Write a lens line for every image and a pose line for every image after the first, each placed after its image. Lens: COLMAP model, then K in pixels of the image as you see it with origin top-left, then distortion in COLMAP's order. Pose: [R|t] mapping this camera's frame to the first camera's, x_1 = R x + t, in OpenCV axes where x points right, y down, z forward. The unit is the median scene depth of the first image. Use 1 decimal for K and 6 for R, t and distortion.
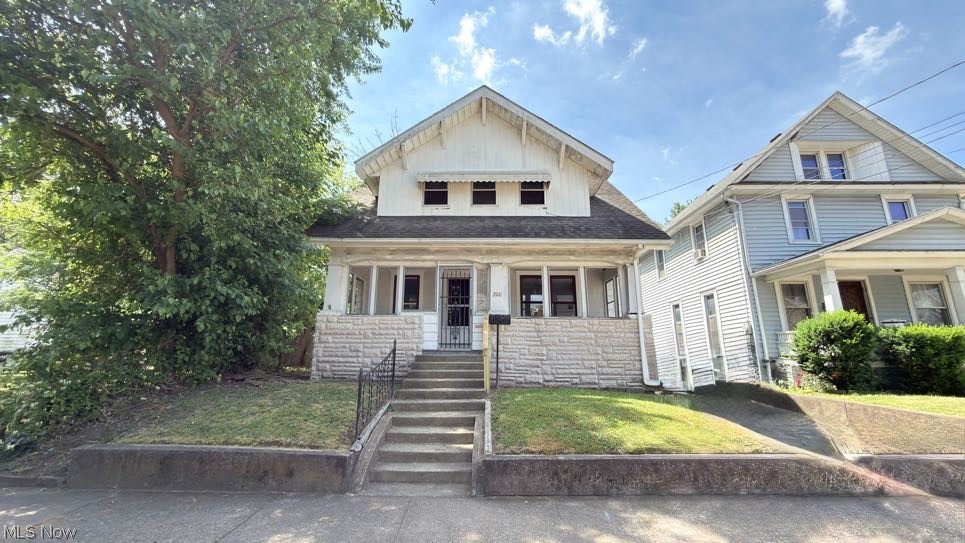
lens RADIAL K [[383.3, 0, 480.2], [0, 383.3, 277.0], [0, 0, 1]] dist [0.001954, 0.000251]
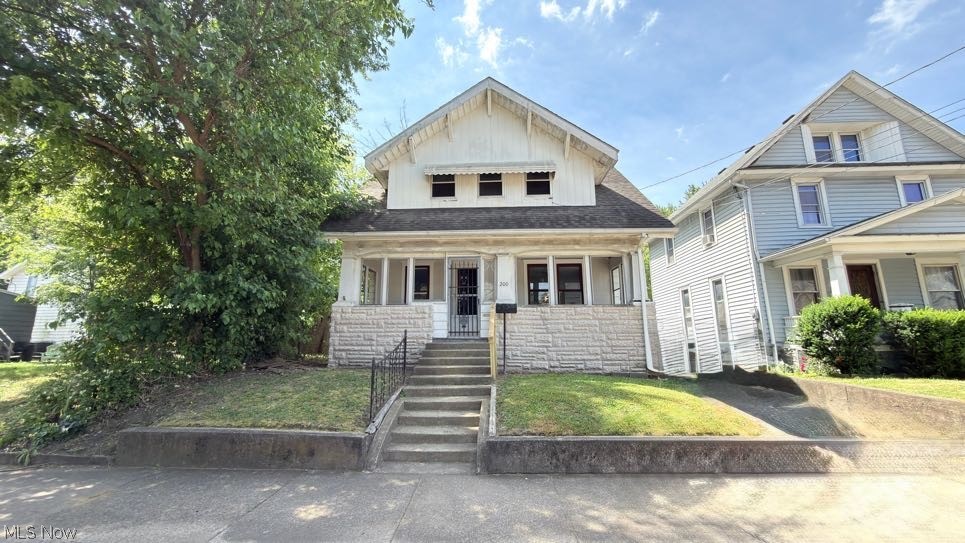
lens RADIAL K [[383.3, 0, 480.7], [0, 383.3, 275.7], [0, 0, 1]] dist [0.001954, 0.000251]
pose [[0.999366, -0.014121, -0.032689, 0.016416], [0.015245, 0.999292, 0.034390, -0.013488], [0.032180, -0.034867, 0.998874, -0.033294]]
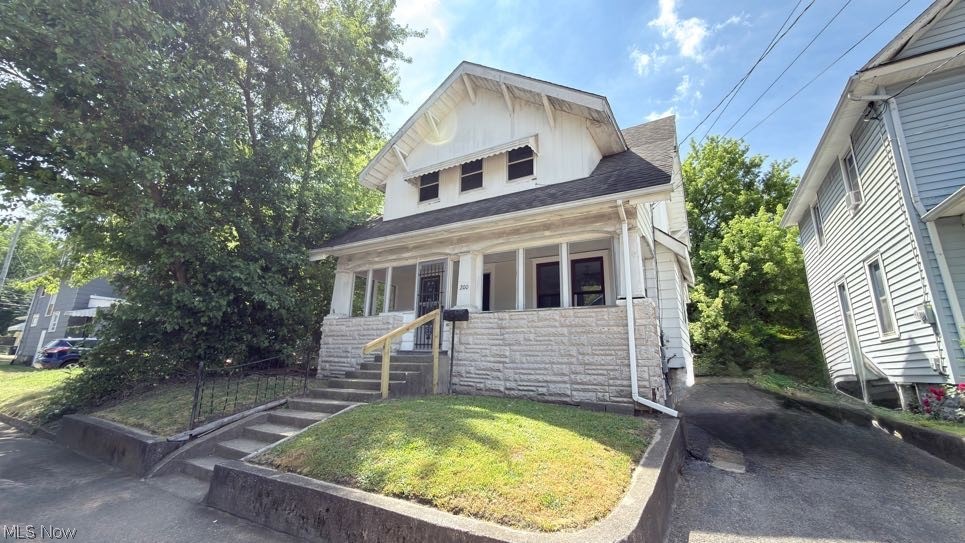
lens RADIAL K [[383.3, 0, 482.5], [0, 383.3, 275.8], [0, 0, 1]] dist [0.001954, 0.000251]
pose [[0.871709, -0.094395, -0.480846, 0.520871], [0.081819, 0.995533, -0.047108, 0.066800], [0.483145, 0.001722, 0.875539, 0.262670]]
